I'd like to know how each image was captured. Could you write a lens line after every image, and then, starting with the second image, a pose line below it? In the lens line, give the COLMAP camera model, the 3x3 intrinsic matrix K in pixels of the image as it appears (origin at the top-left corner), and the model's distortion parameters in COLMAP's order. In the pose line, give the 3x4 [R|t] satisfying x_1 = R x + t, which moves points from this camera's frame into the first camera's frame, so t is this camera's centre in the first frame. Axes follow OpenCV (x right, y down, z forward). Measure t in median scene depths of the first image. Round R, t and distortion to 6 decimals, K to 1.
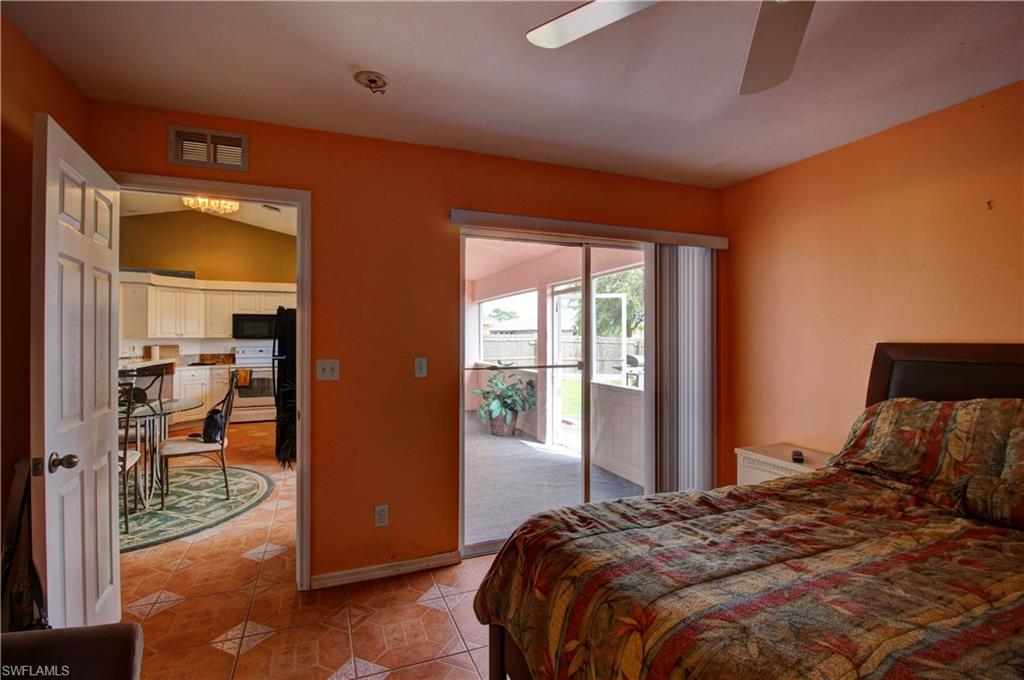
lens RADIAL K [[475.1, 0, 515.2], [0, 475.1, 338.1], [0, 0, 1]] dist [-0.006805, -0.008358]
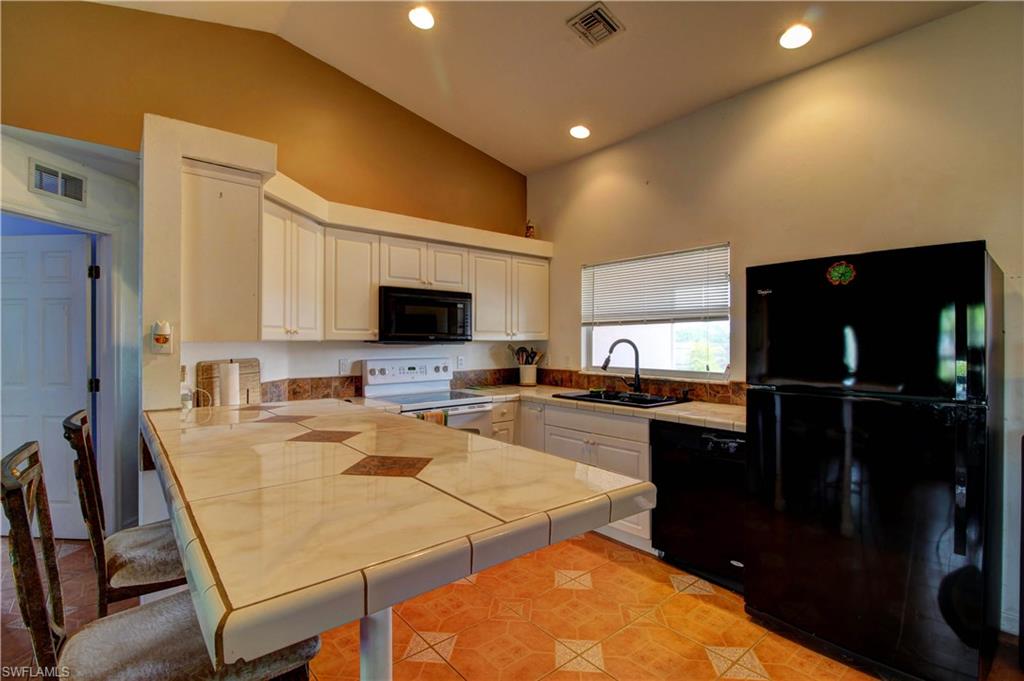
lens RADIAL K [[475.1, 0, 513.9], [0, 475.1, 340.7], [0, 0, 1]] dist [-0.006805, -0.008358]
pose [[0.955337, -0.001042, 0.295516, -0.636751], [0.001170, 0.999999, -0.000255, -0.000137], [-0.295516, 0.000589, 0.955338, 0.566318]]
